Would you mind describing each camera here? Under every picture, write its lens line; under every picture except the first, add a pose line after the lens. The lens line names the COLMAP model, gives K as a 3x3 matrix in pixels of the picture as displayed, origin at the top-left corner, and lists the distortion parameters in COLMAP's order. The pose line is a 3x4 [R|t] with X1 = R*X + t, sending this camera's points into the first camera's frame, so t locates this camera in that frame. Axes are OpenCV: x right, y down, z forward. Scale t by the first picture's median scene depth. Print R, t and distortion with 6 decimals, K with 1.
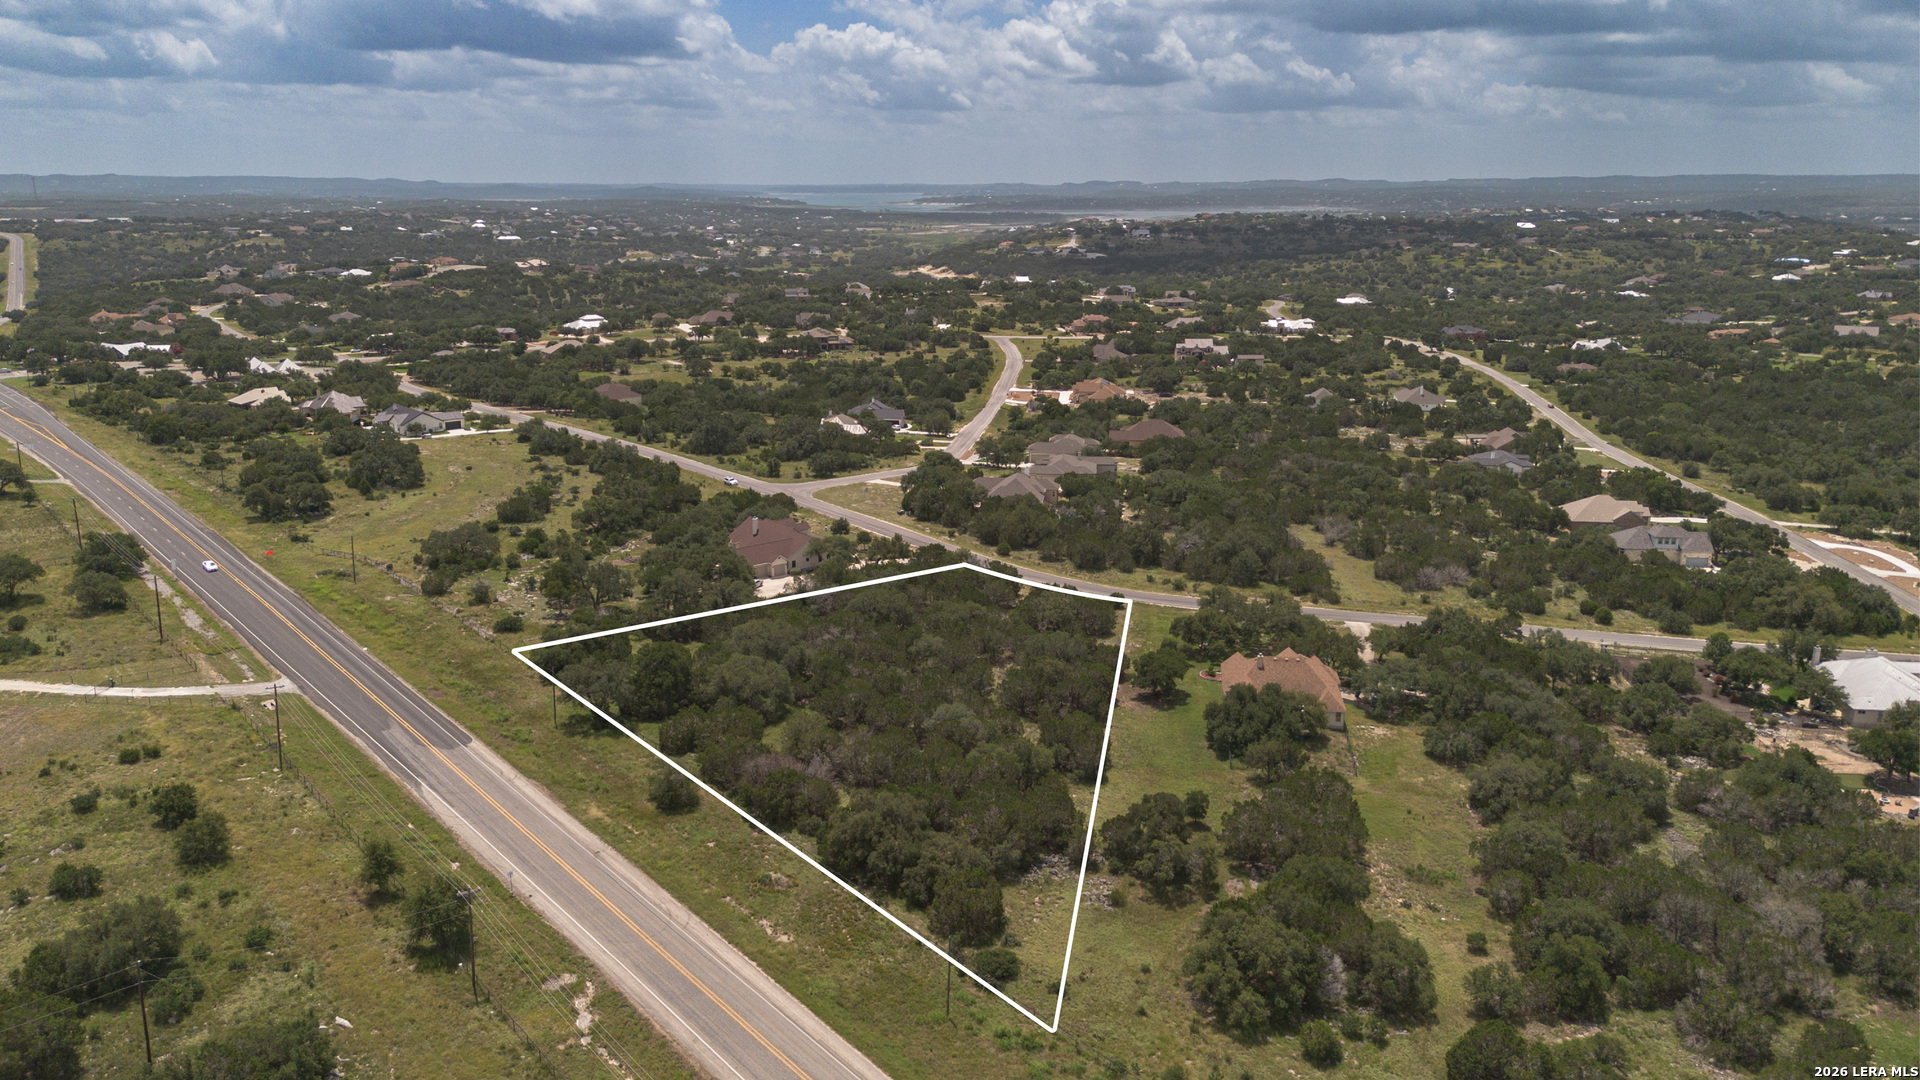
lens RADIAL K [[1391.2, 0, 960.0], [0, 1391.2, 540.0], [0, 0, 1]] dist [0.065586, -0.072052]
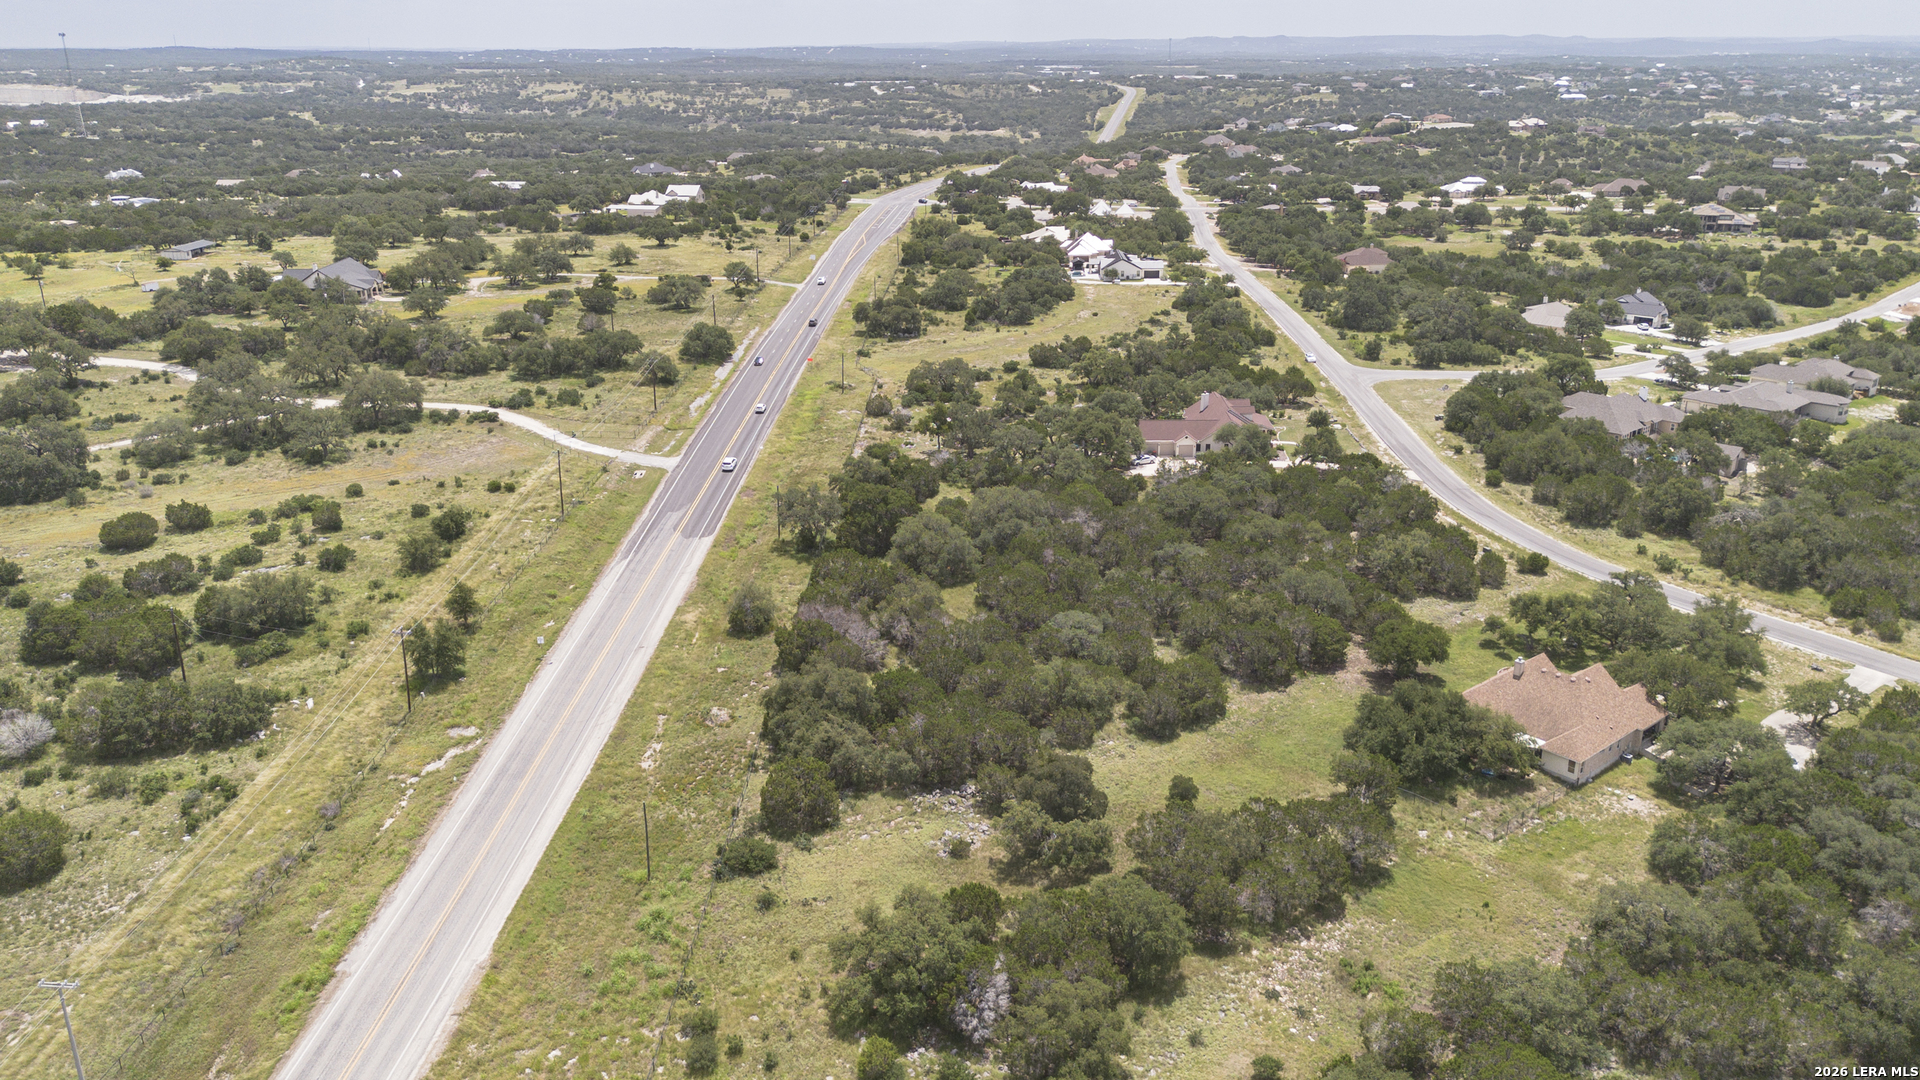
lens RADIAL K [[1391.2, 0, 960.0], [0, 1391.2, 540.0], [0, 0, 1]] dist [0.065586, -0.072052]
pose [[0.758630, 0.213699, -0.615478, 0.317253], [-0.154987, 0.976752, 0.148101, -0.032159], [0.632818, -0.016963, 0.774115, 0.170877]]
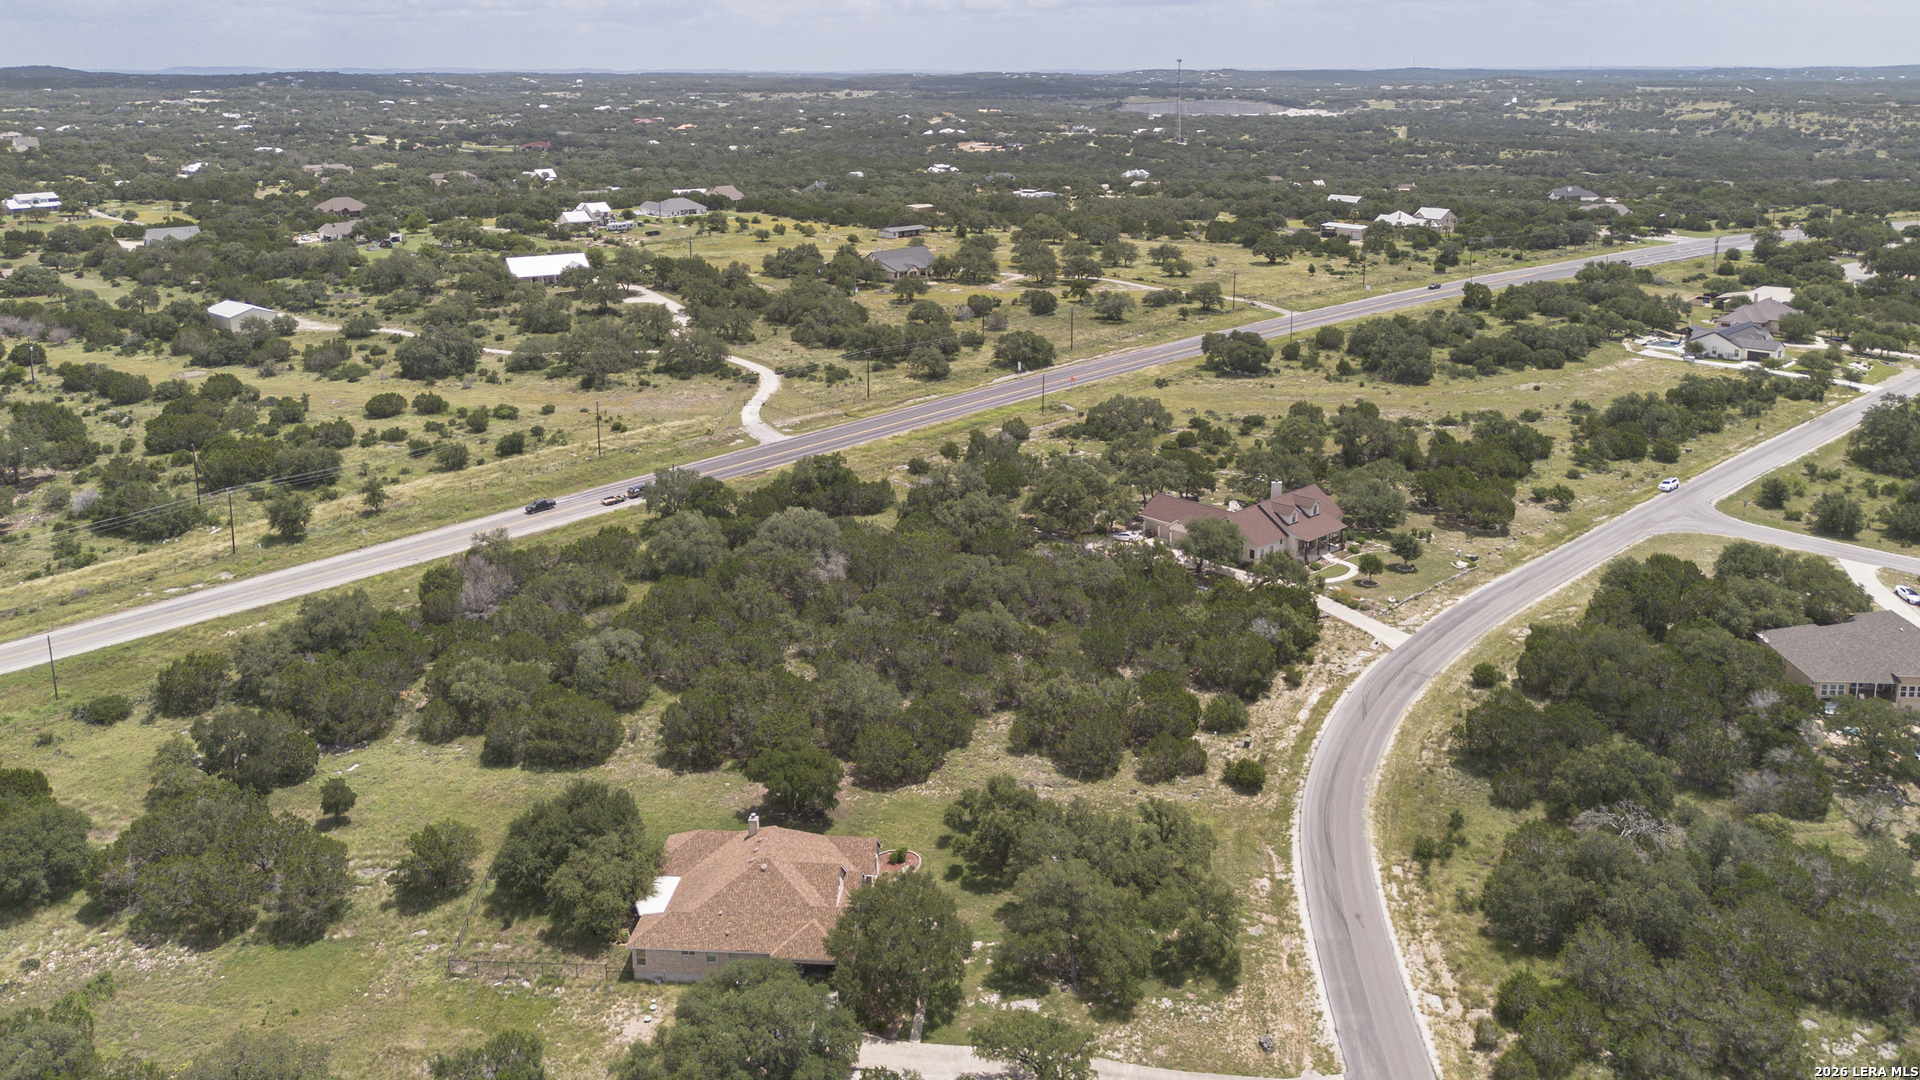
lens RADIAL K [[1342.4, 0, 960.0], [0, 1342.4, 540.0], [0, 0, 1]] dist [0.059805, -0.062609]
pose [[0.086568, 0.327285, -0.940952, 0.529333], [-0.239648, 0.923605, 0.299203, -0.162355], [0.966993, 0.199596, 0.158388, 0.717412]]
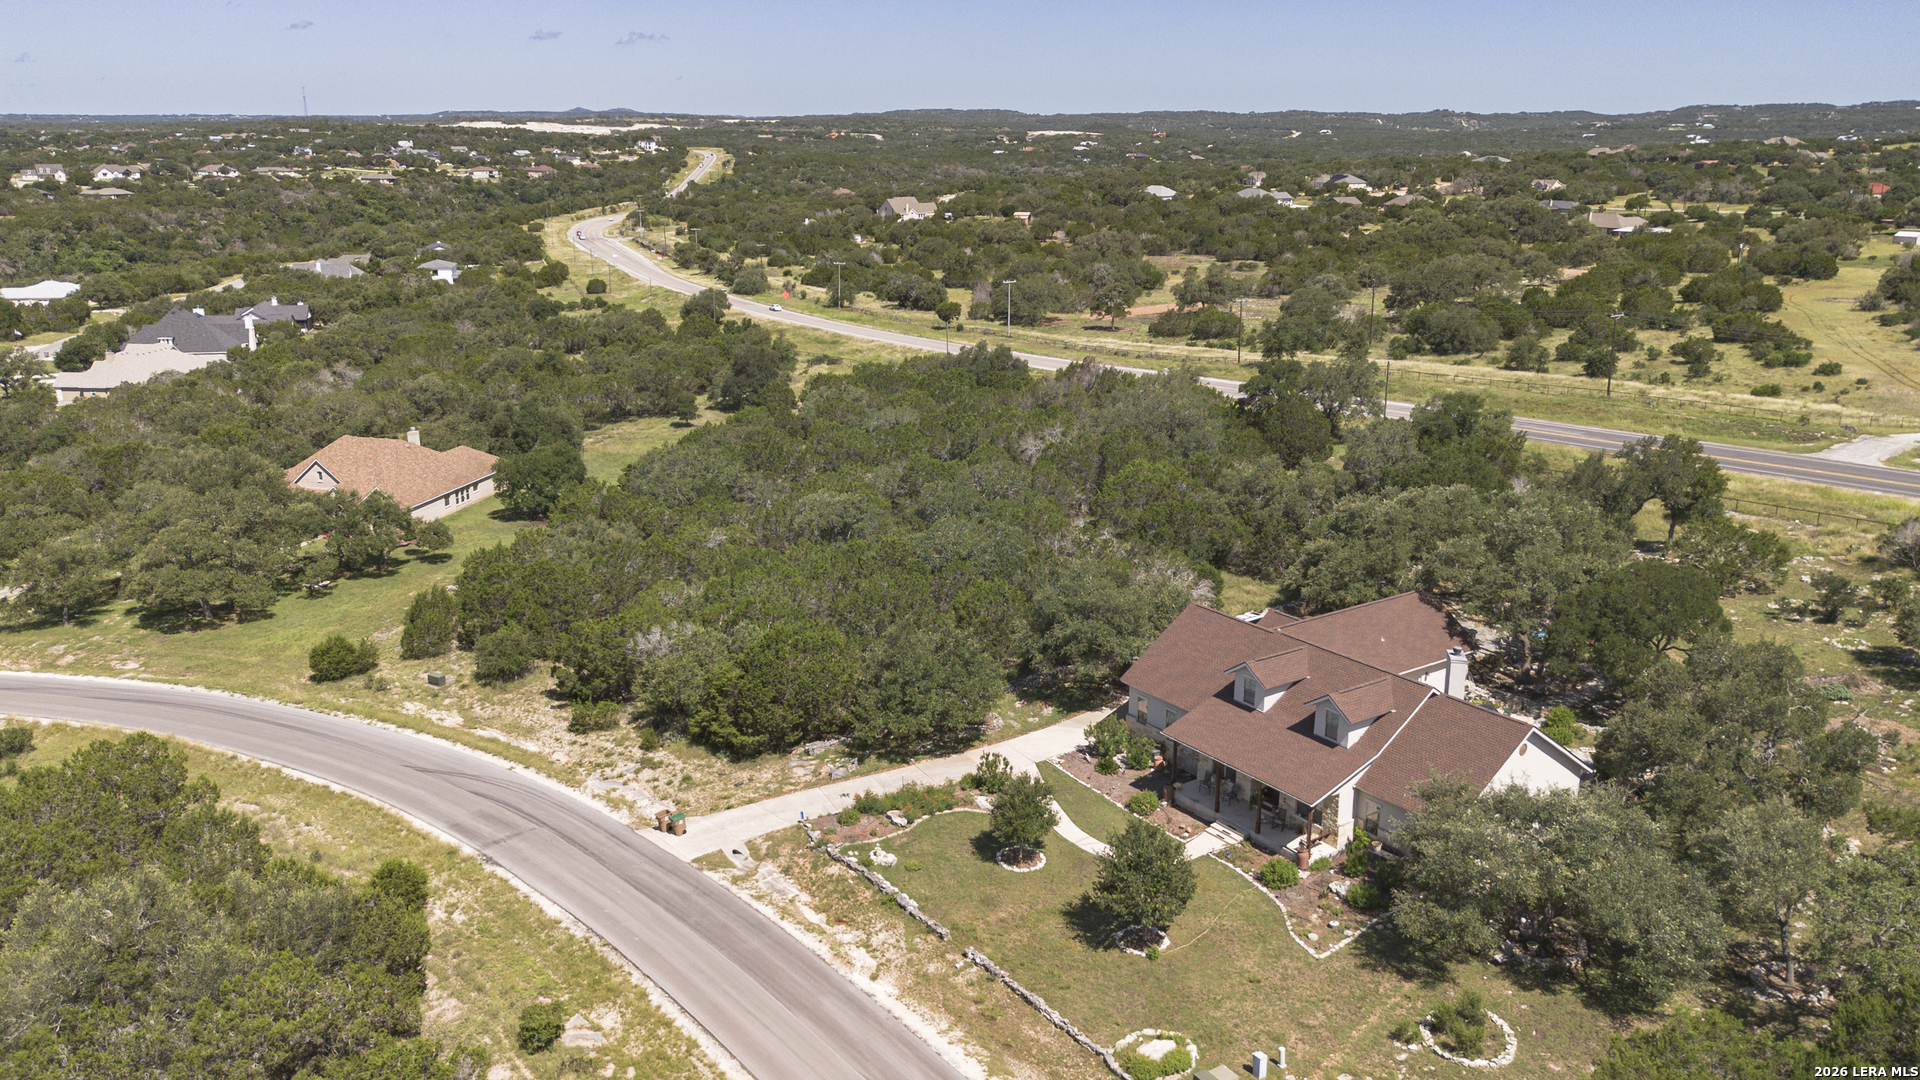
lens RADIAL K [[1474.0, 0, 960.0], [0, 1474.0, 540.0], [0, 0, 1]] dist [0.057892, -0.059615]
pose [[-0.998972, -0.003921, 0.045161, -0.067917], [0.019118, 0.866874, 0.498161, -0.163383], [-0.041102, 0.498513, -0.865908, 1.209016]]
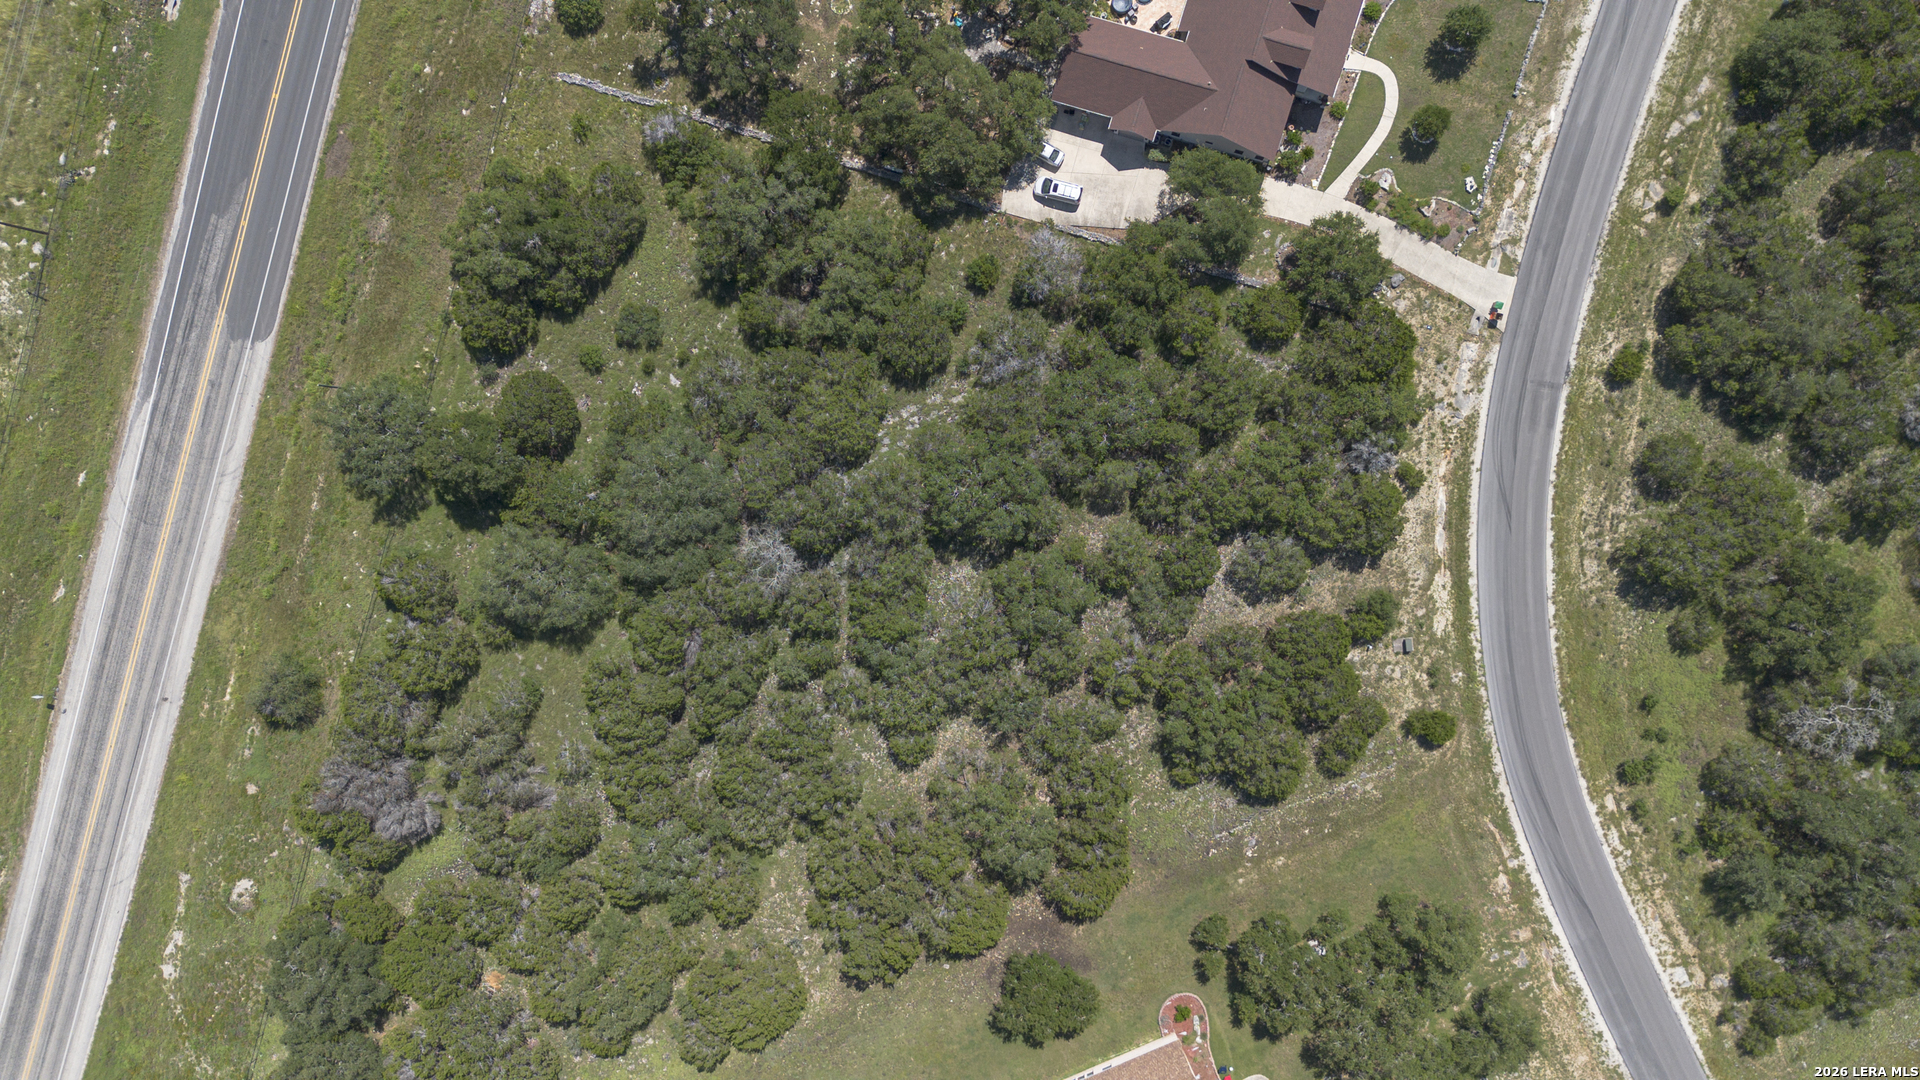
lens RADIAL K [[1391.2, 0, 960.0], [0, 1391.2, 540.0], [0, 0, 1]] dist [0.065586, -0.072052]
pose [[0.579571, 0.814911, -0.004249, -0.044134], [-0.133011, 0.099740, 0.986083, -0.419529], [0.803993, -0.570940, 0.166198, 0.740568]]
